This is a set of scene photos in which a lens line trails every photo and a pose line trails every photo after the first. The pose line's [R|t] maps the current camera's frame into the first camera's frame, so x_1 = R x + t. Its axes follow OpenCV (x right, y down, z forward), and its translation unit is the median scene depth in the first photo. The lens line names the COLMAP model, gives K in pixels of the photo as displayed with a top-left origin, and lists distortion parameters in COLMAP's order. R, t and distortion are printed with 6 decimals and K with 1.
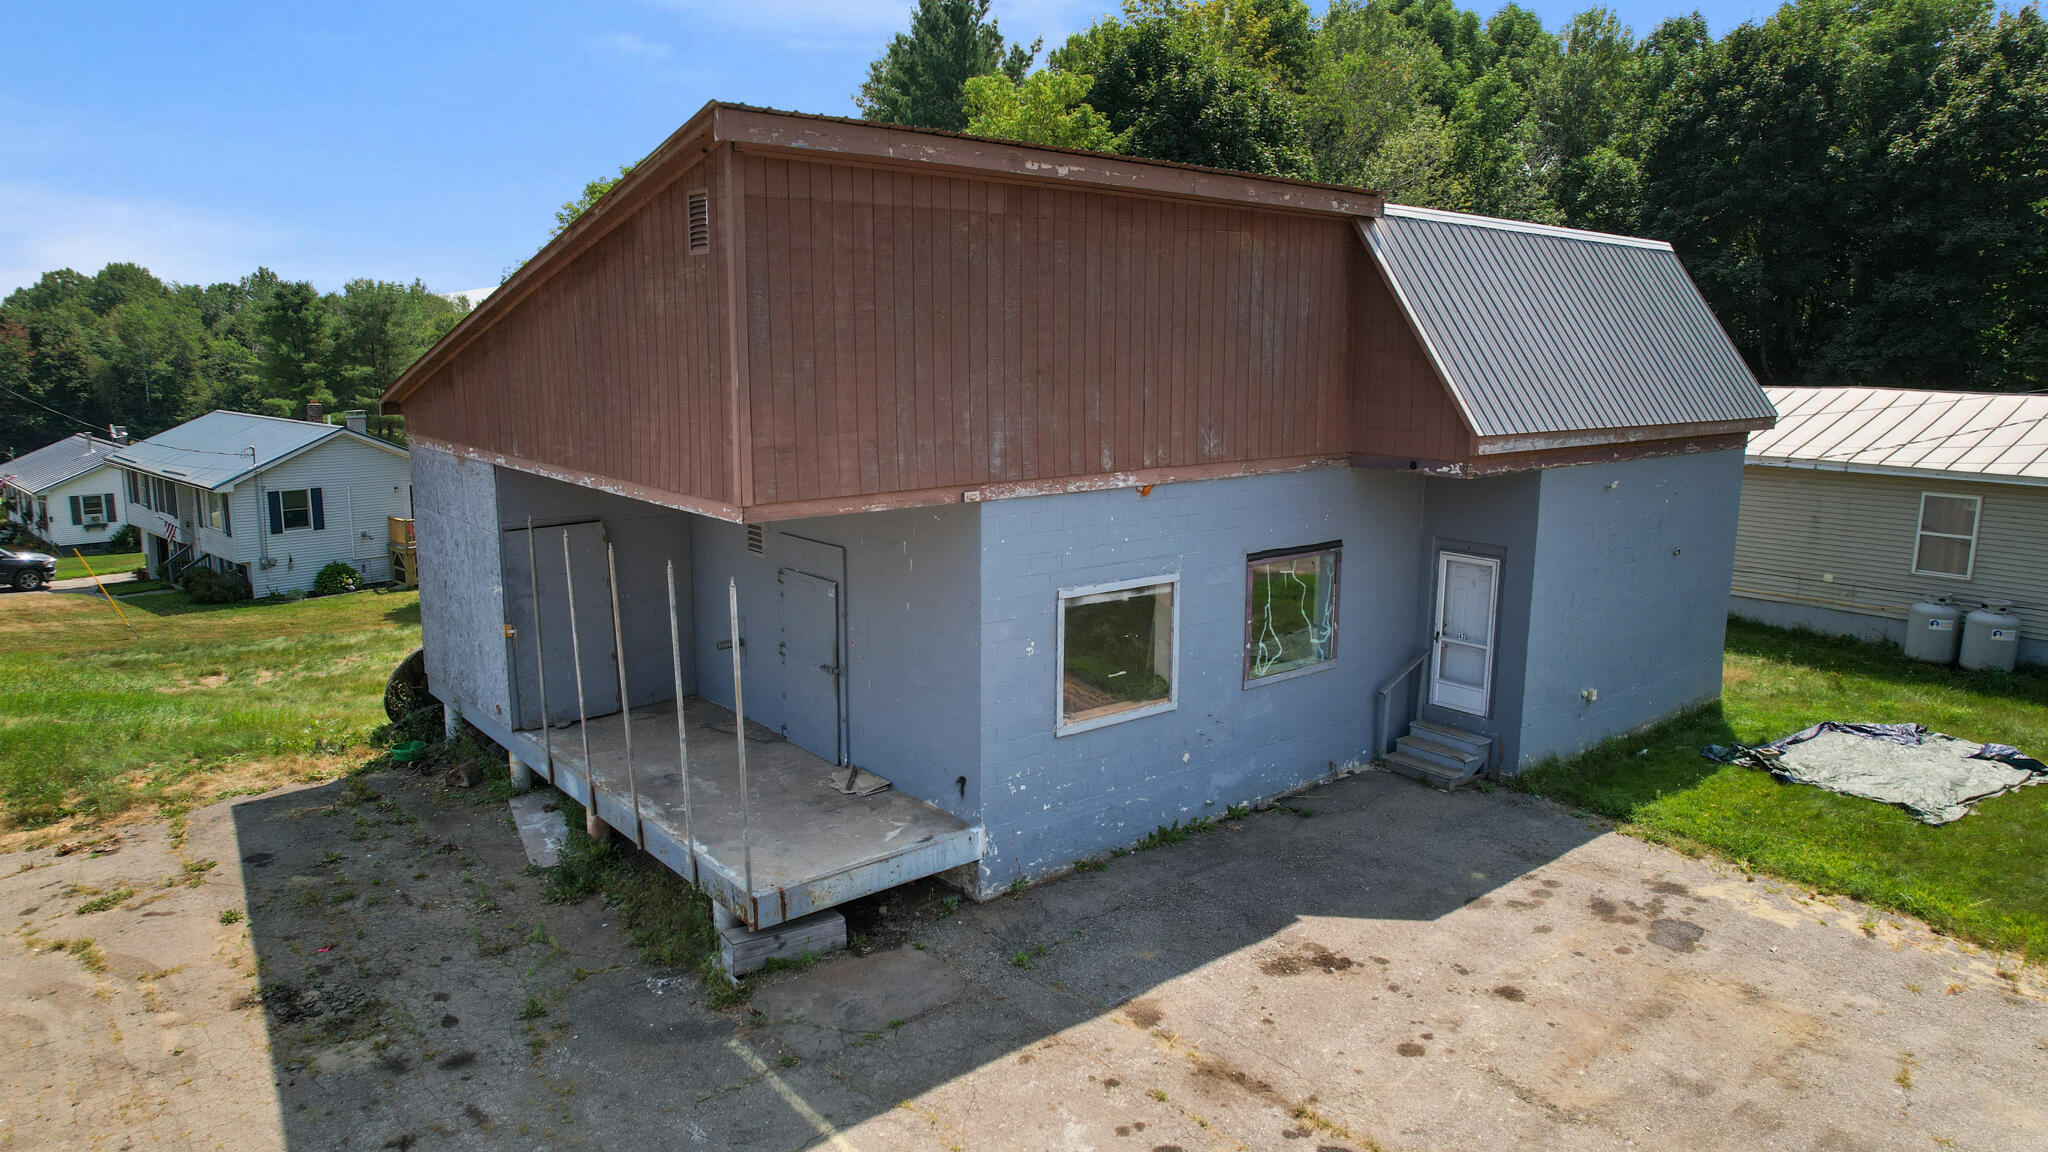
lens RADIAL K [[1301.3, 0, 1015.6], [0, 1301.3, 580.3], [0, 0, 1]] dist [-0.059157, 0.038622]
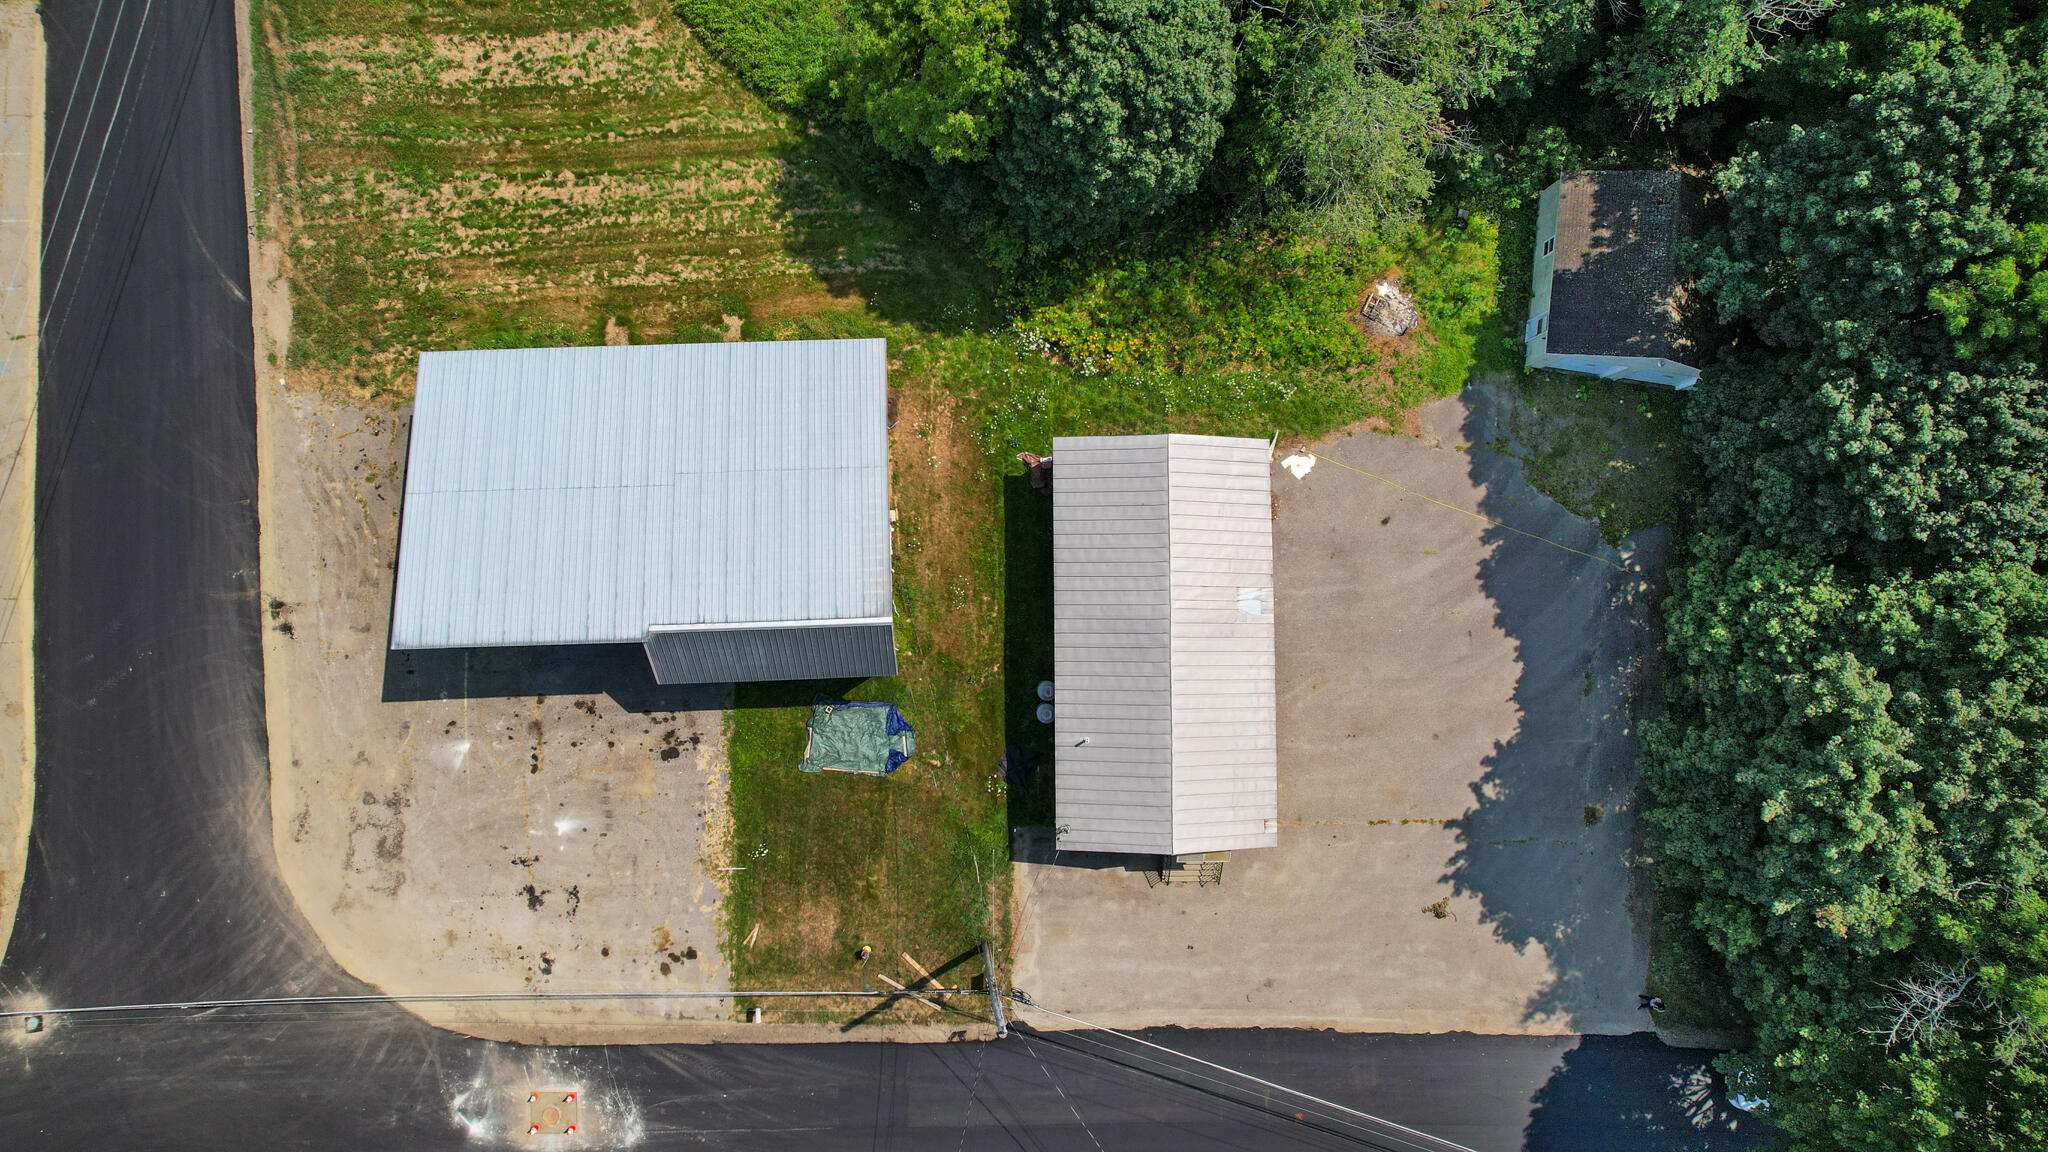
lens RADIAL K [[1301.3, 0, 1020.9], [0, 1301.3, 576.3], [0, 0, 1]] dist [-0.059157, 0.038622]
pose [[0.792646, 0.609678, -0.002288, 0.984320], [-0.149647, 0.198192, 0.968672, -3.668784], [0.591031, -0.767472, 0.248333, 0.994072]]
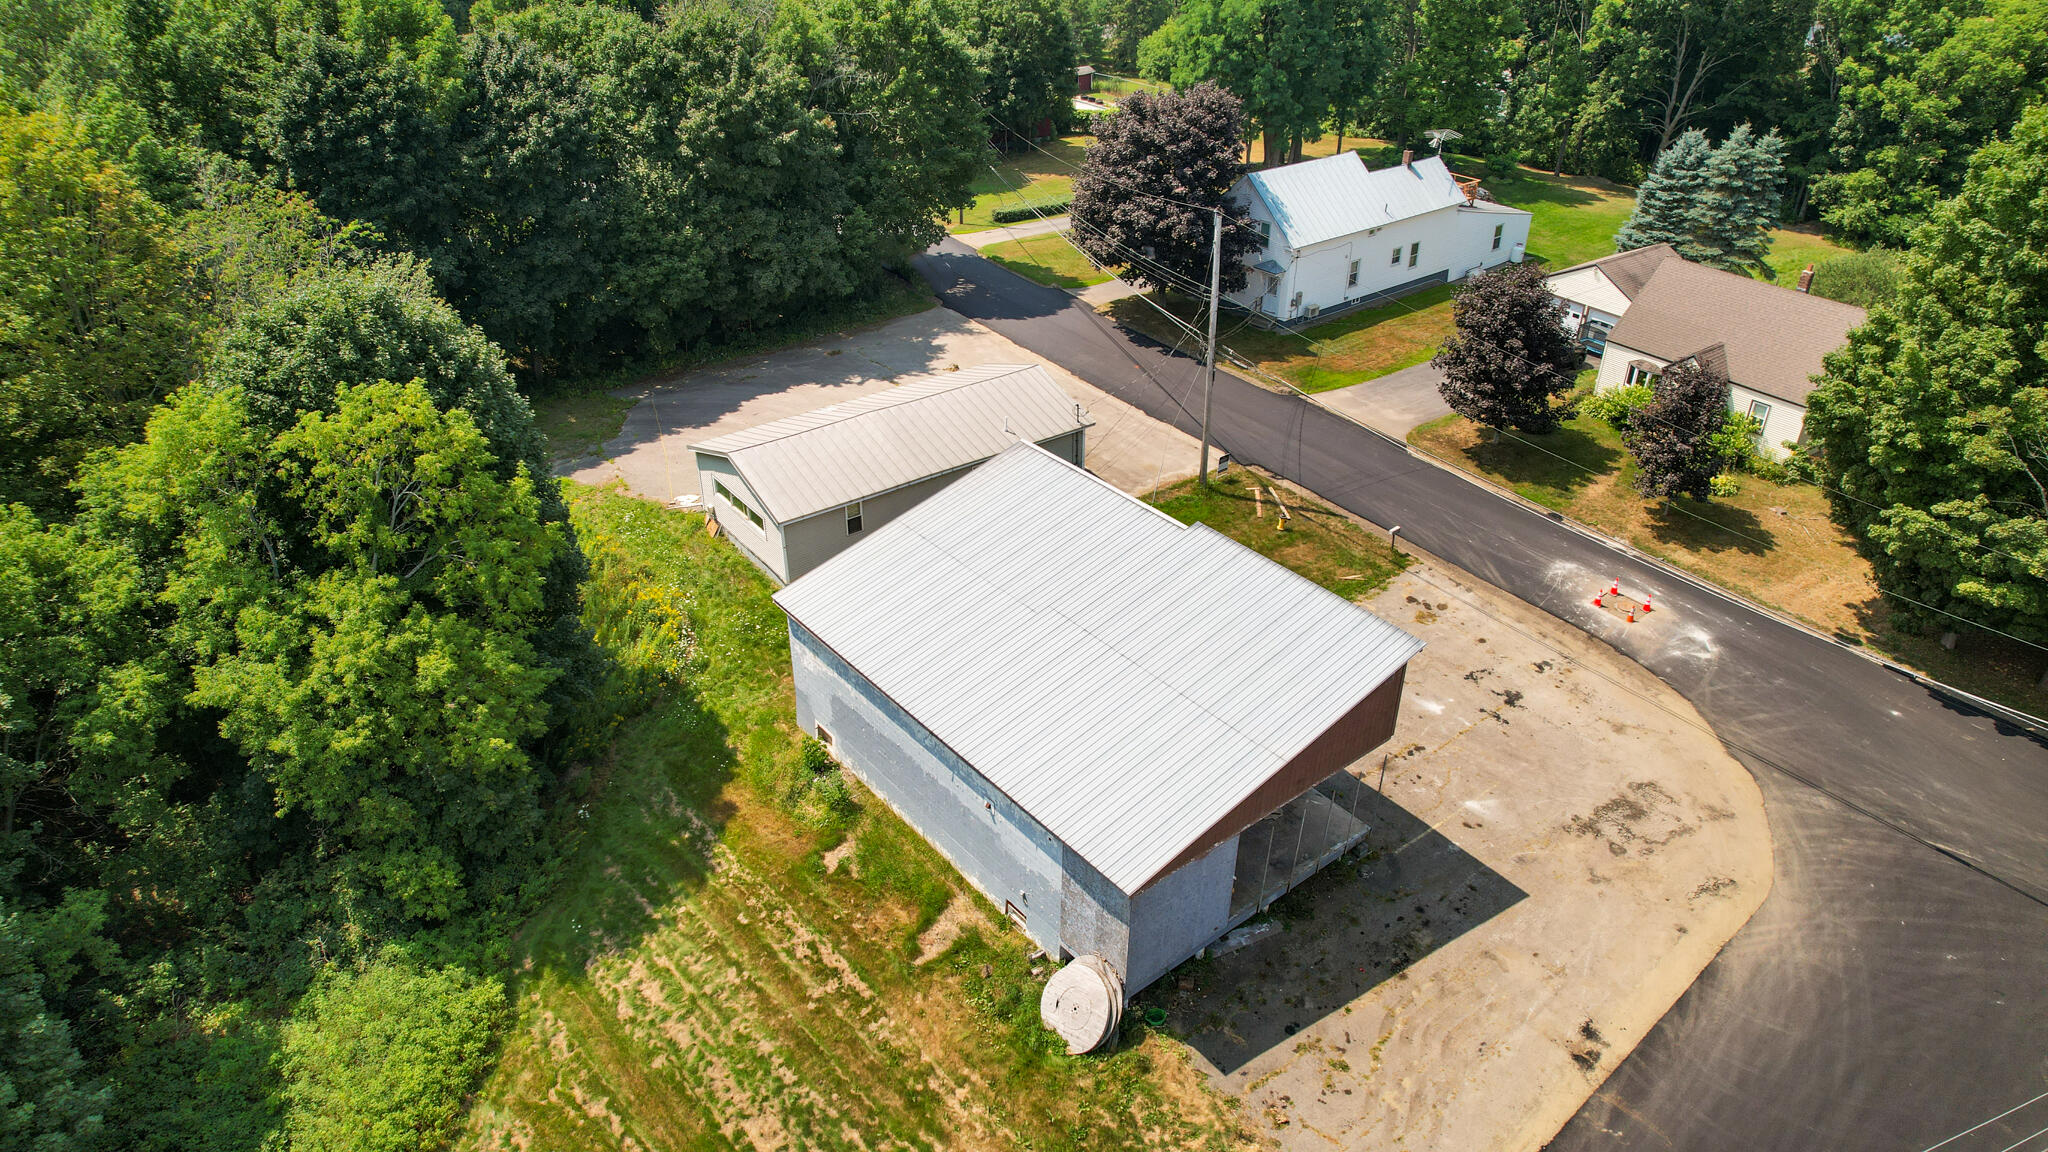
lens RADIAL K [[1301.3, 0, 1016.2], [0, 1301.3, 587.0], [0, 0, 1]] dist [-0.059157, 0.038622]
pose [[0.017285, -0.529572, 0.848089, -2.314177], [0.179227, 0.836118, 0.518444, -1.848044], [-0.983656, 0.143039, 0.109366, 1.229614]]
